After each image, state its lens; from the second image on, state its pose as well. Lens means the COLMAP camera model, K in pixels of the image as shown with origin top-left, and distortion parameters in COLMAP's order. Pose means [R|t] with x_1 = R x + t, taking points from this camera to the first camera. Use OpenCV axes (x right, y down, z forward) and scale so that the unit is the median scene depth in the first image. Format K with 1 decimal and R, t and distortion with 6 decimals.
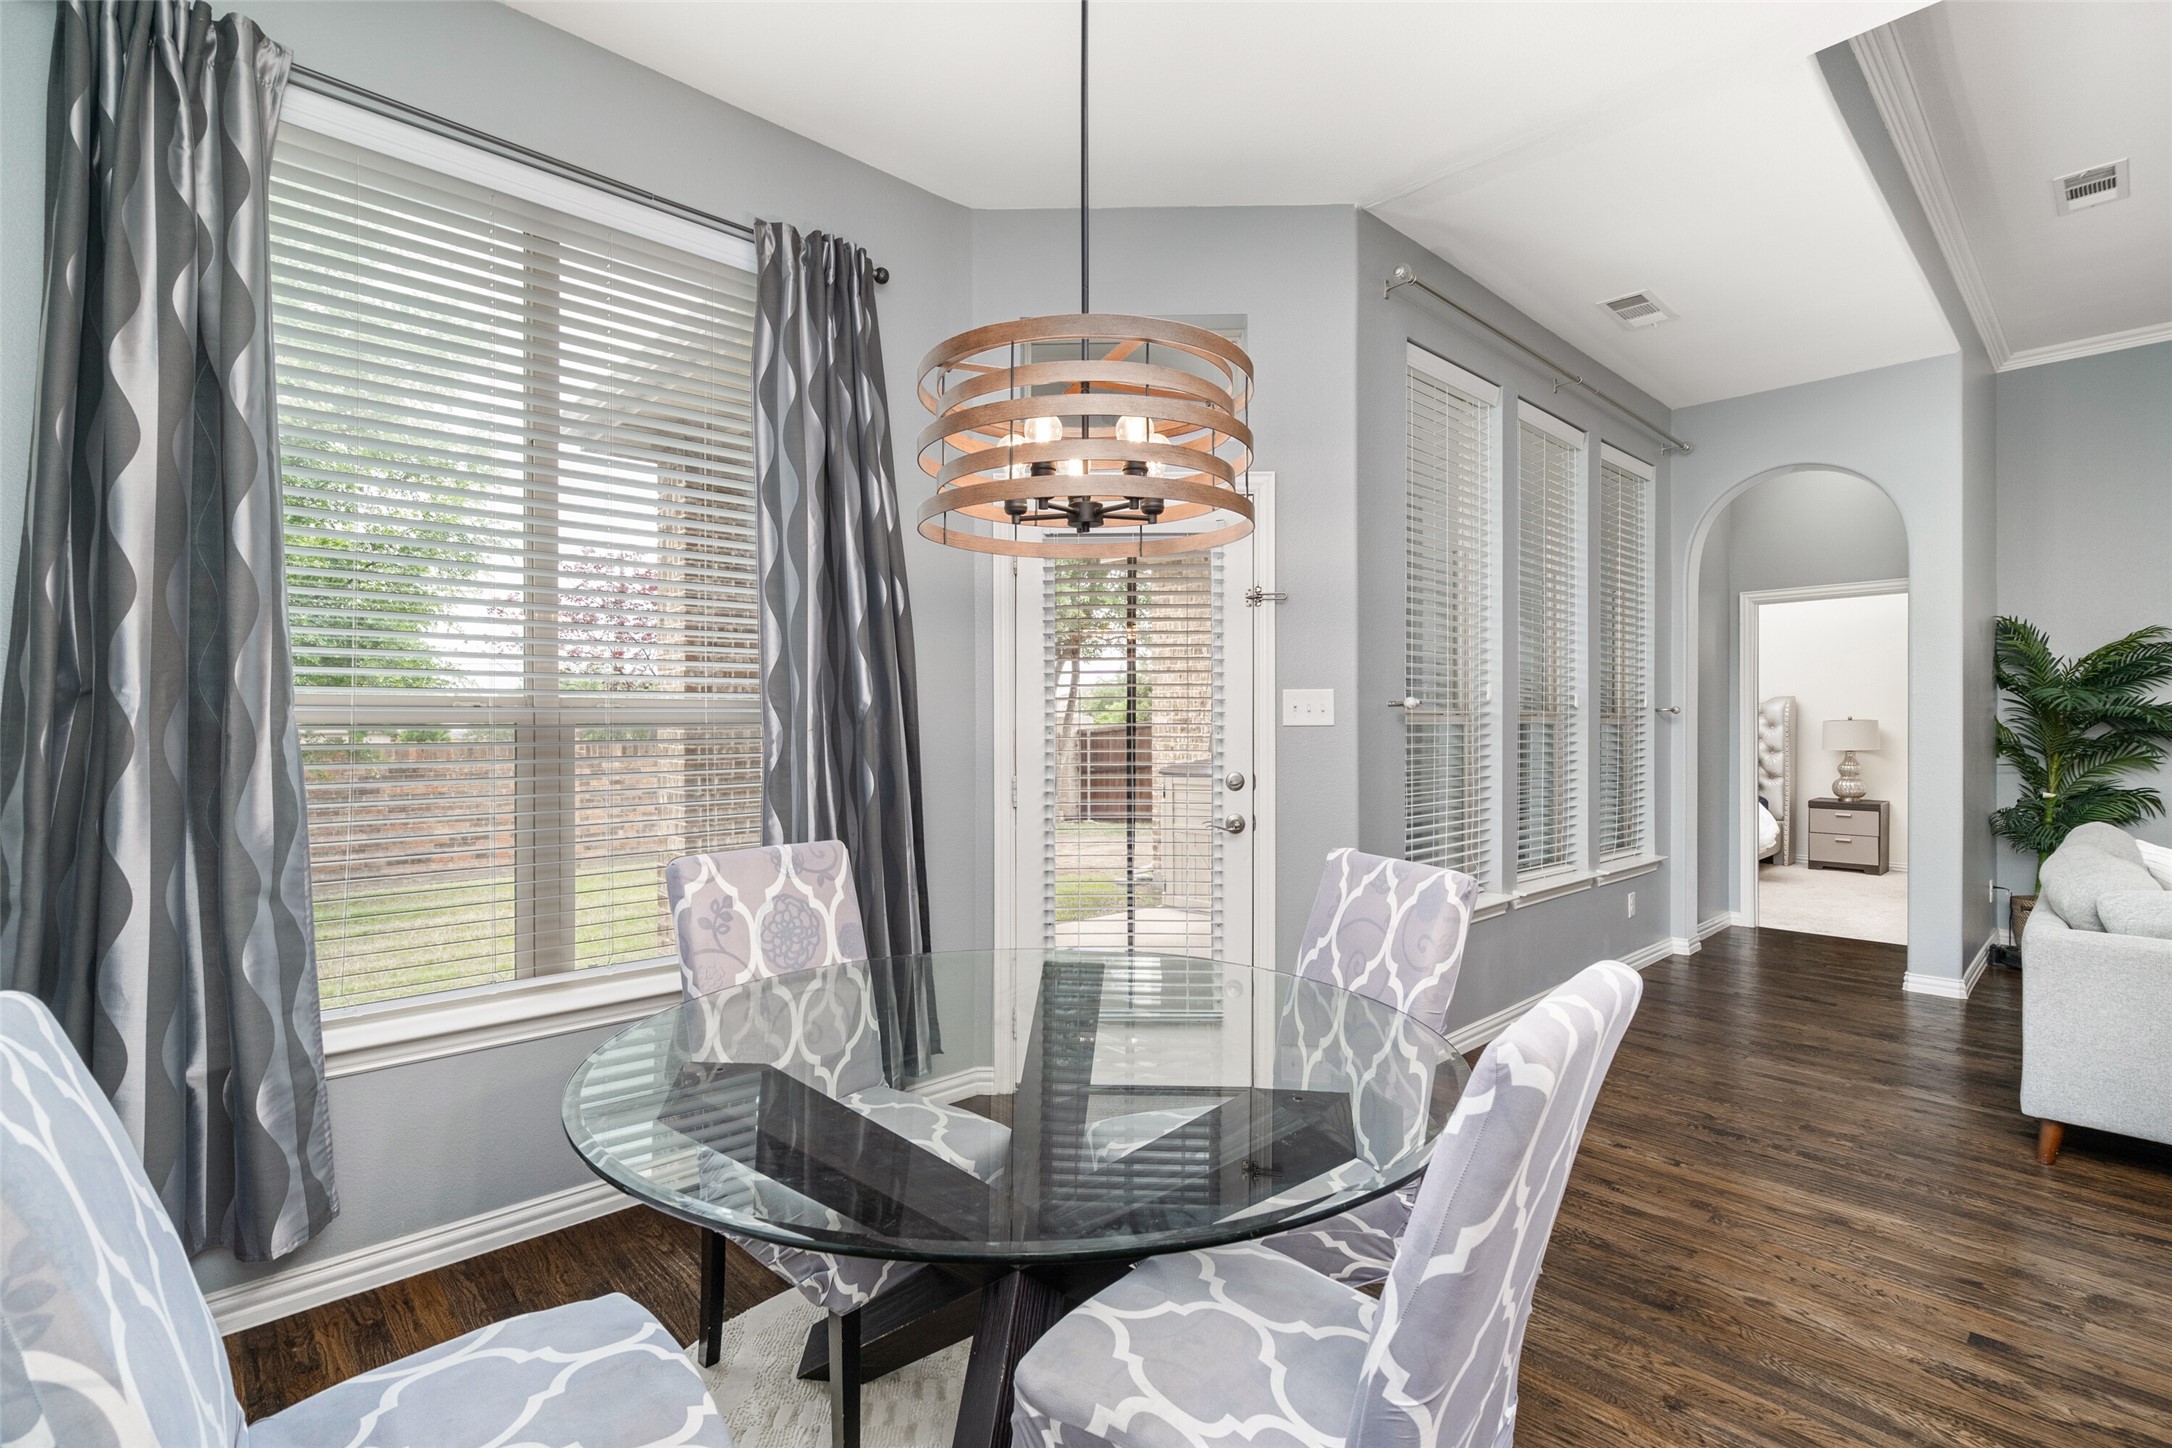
lens RADIAL K [[1001.2, 0, 1086.0], [0, 1001.2, 724.0], [0, 0, 1]] dist [-0.013199, 0.004833]
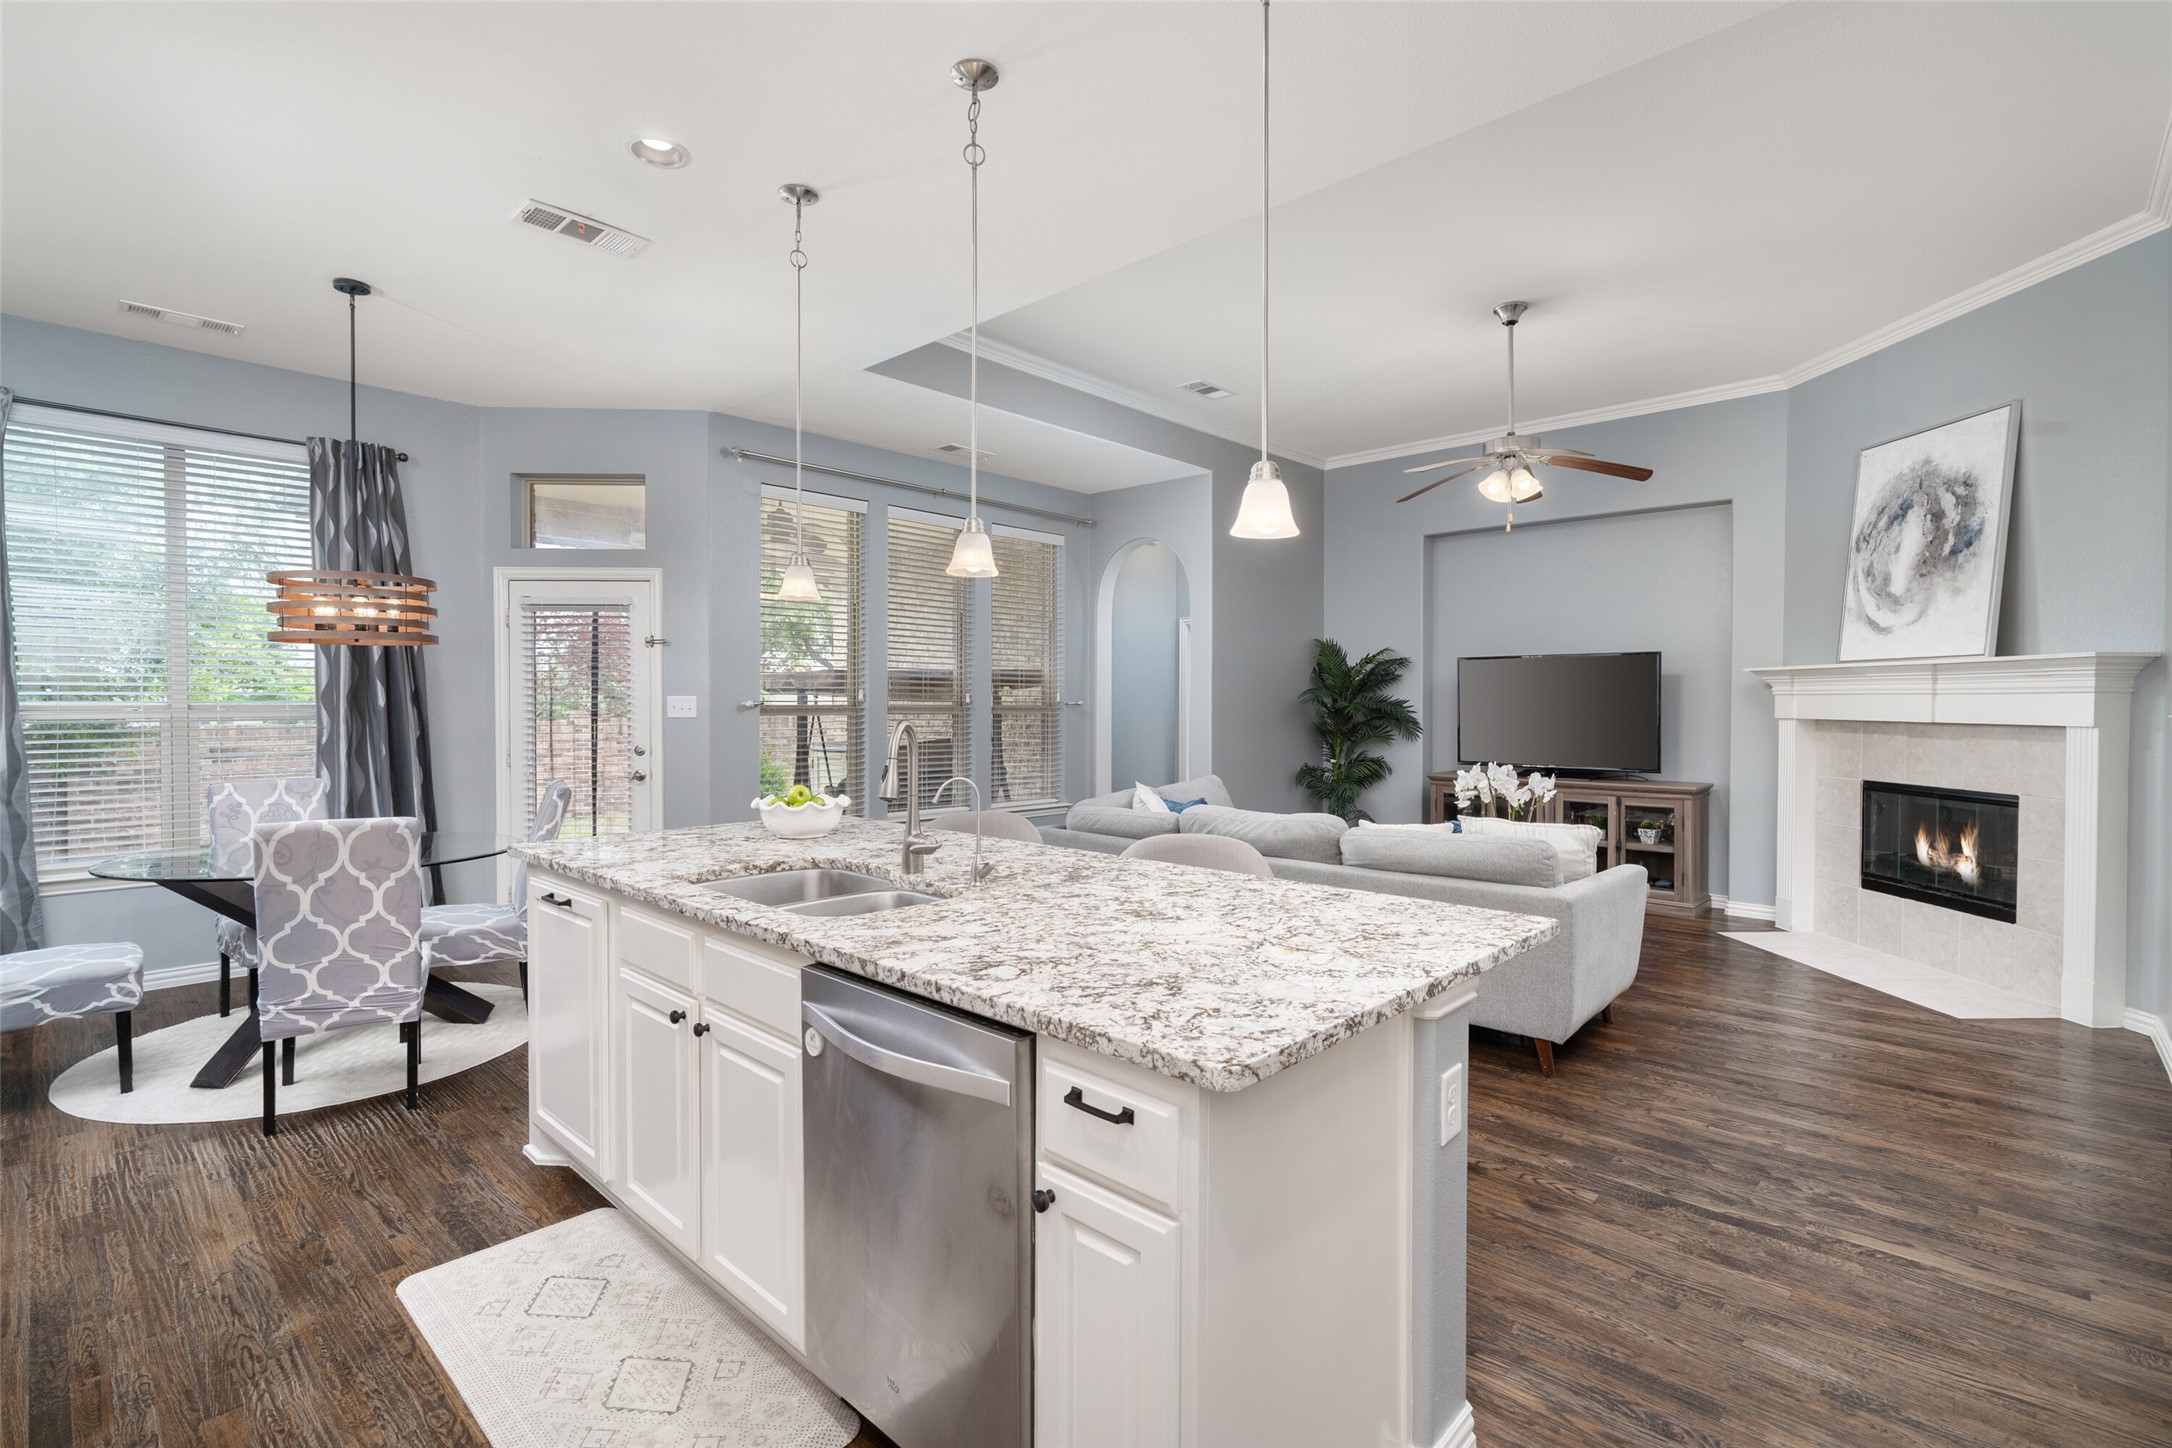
lens RADIAL K [[1001.2, 0, 1086.0], [0, 1001.2, 724.0], [0, 0, 1]] dist [-0.013199, 0.004833]
pose [[0.997956, 0.000323, 0.063906, 0.532165], [-0.001832, 0.999721, 0.023549, -0.018897], [-0.063881, -0.023618, 0.997678, -0.495677]]
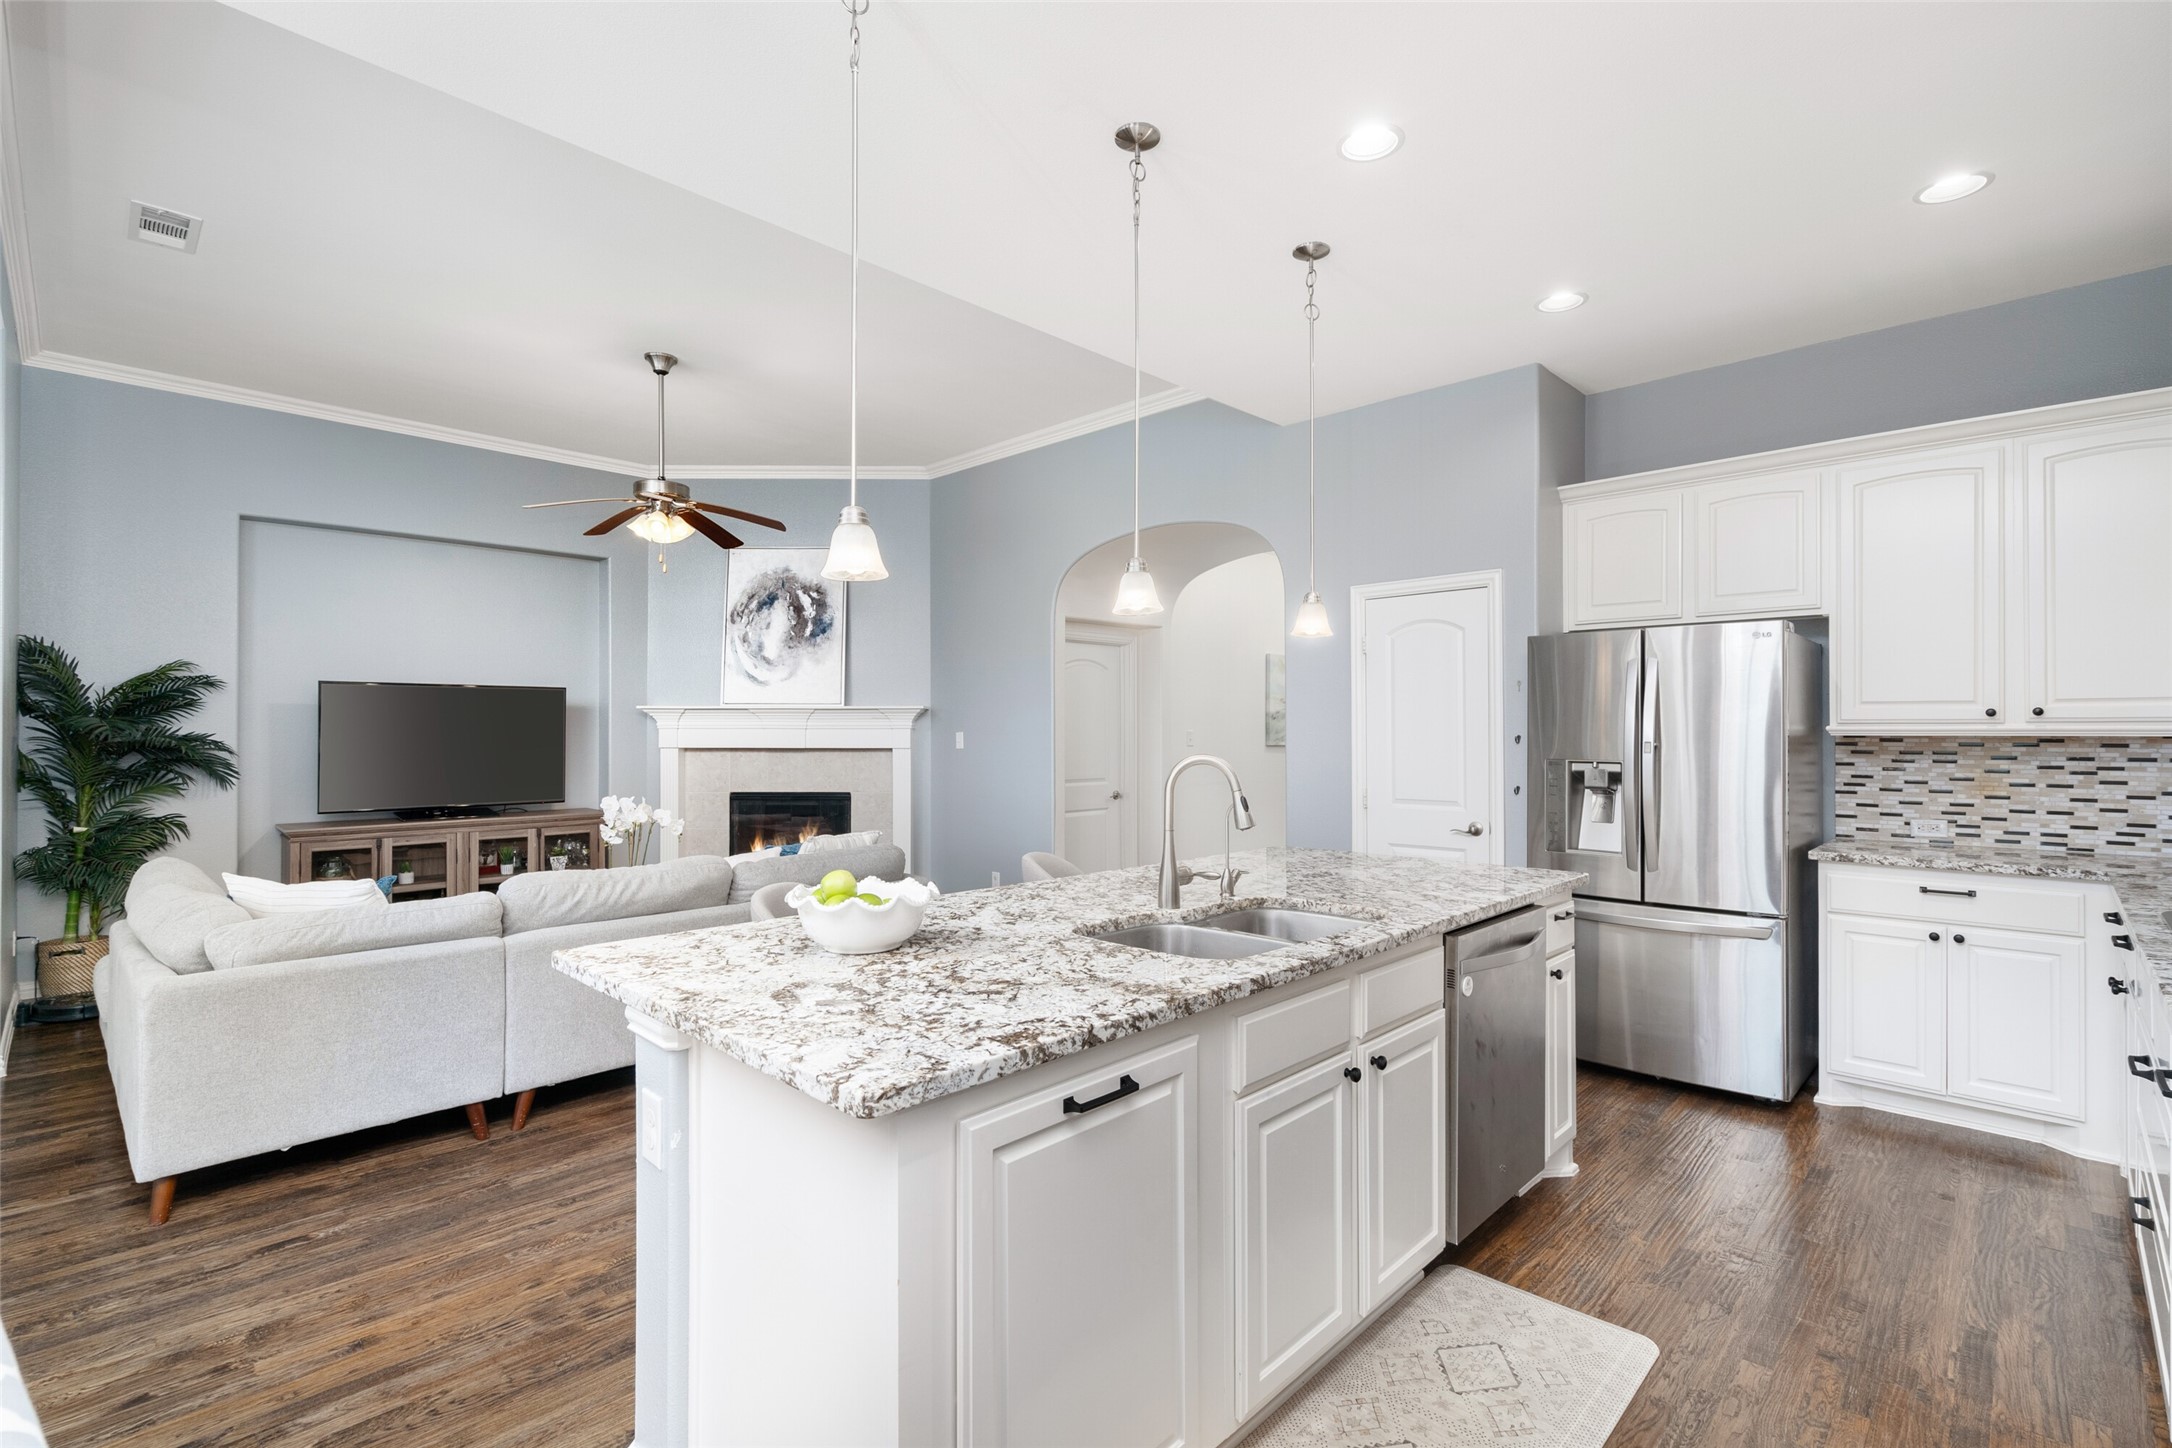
lens RADIAL K [[977.8, 0, 1098.2], [0, 977.8, 726.4], [0, 0, 1]] dist [-0.001190, -0.000231]
pose [[-0.060264, 0.006775, 0.998159, -0.023349], [0.001206, 0.999977, -0.006715, -0.020228], [-0.998182, 0.000799, -0.060271, 0.087463]]
